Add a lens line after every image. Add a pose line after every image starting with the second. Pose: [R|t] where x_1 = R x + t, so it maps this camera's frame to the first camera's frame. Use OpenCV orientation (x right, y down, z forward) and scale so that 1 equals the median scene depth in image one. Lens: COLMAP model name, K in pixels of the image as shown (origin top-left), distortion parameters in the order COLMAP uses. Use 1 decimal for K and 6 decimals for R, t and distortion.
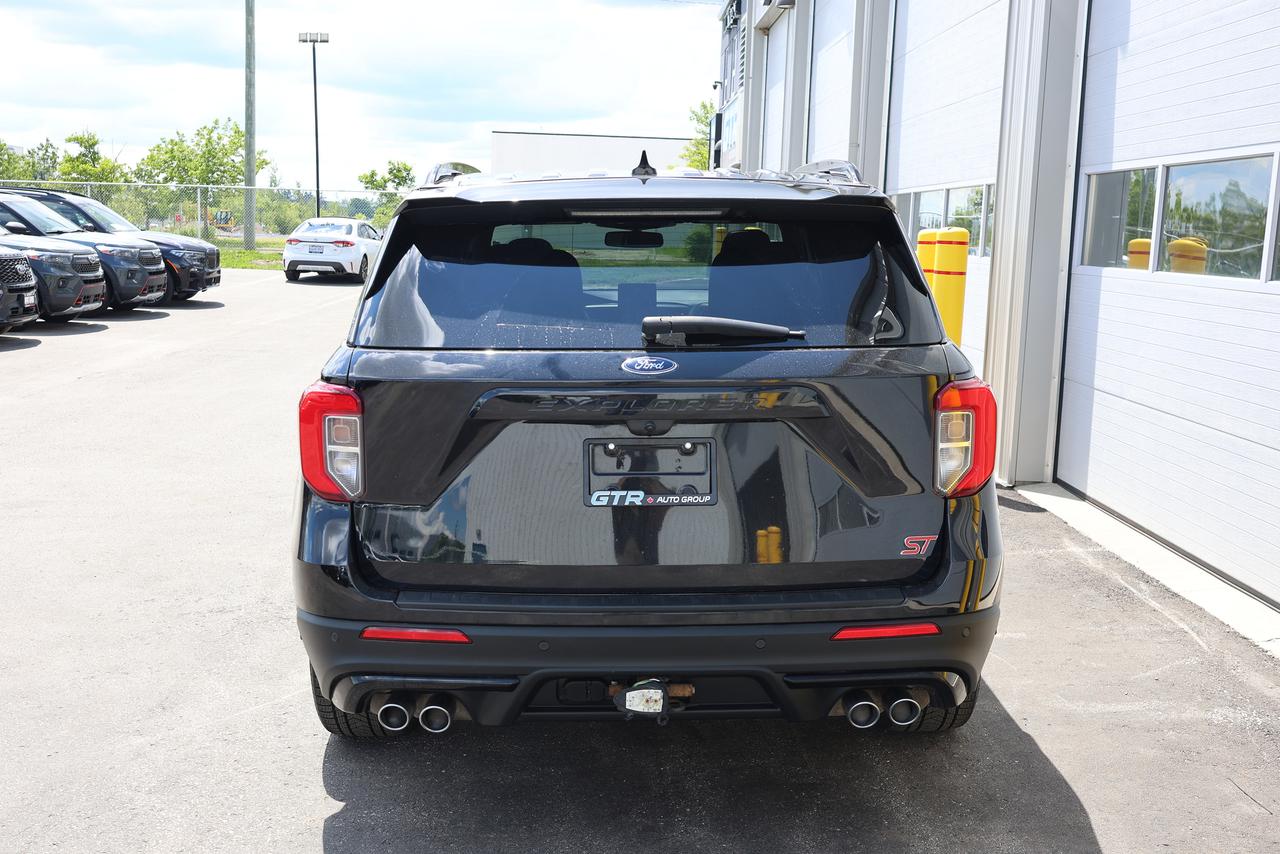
lens RADIAL K [[1435.7, 0, 642.1], [0, 1435.7, 432.3], [0, 0, 1]] dist [0.020786, 0.000000]
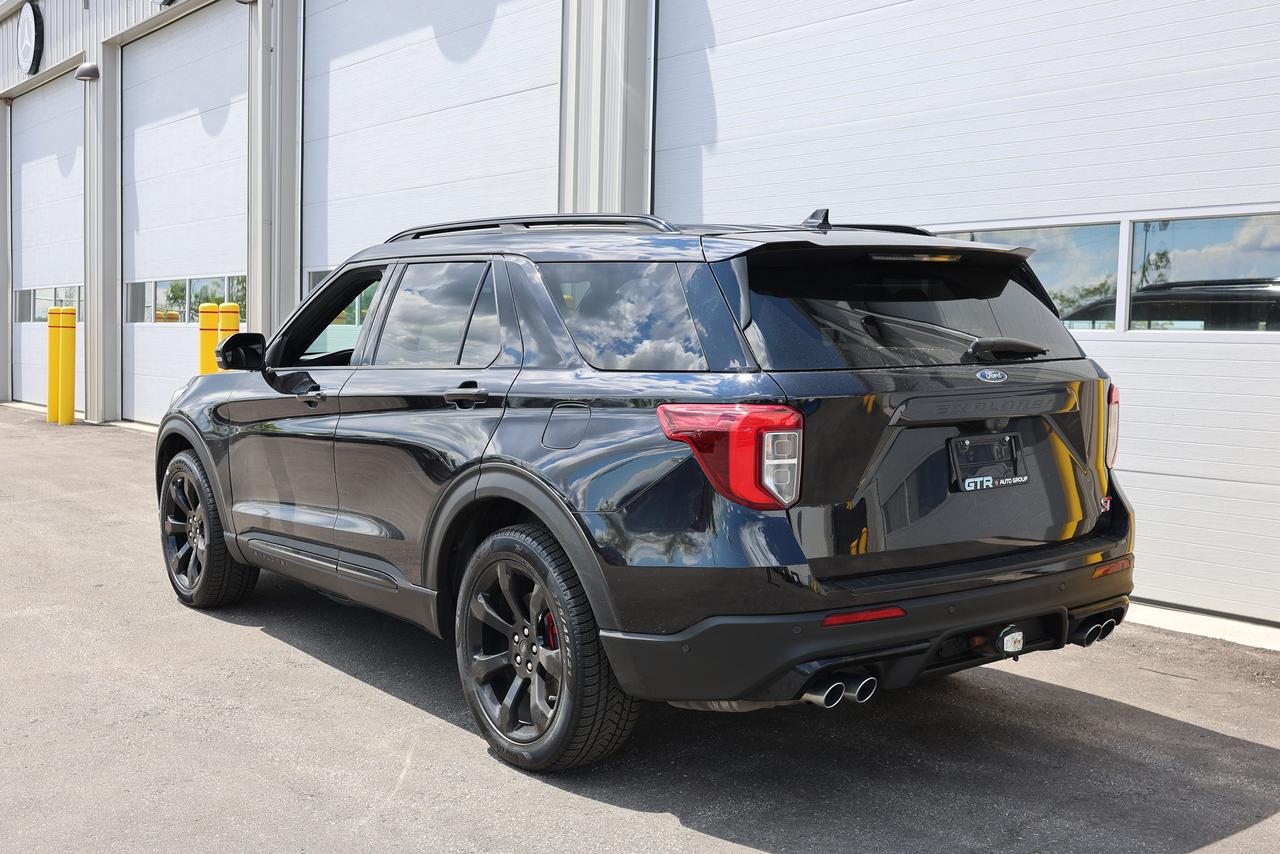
lens RADIAL K [[1435.7, 0, 640.2], [0, 1435.7, 424.2], [0, 0, 1]] dist [0.020786, 0.000000]
pose [[0.807869, -0.055806, 0.586715, -0.841638], [0.094832, 0.994844, -0.035953, 0.010359], [-0.581683, 0.084685, 0.808995, 0.138042]]
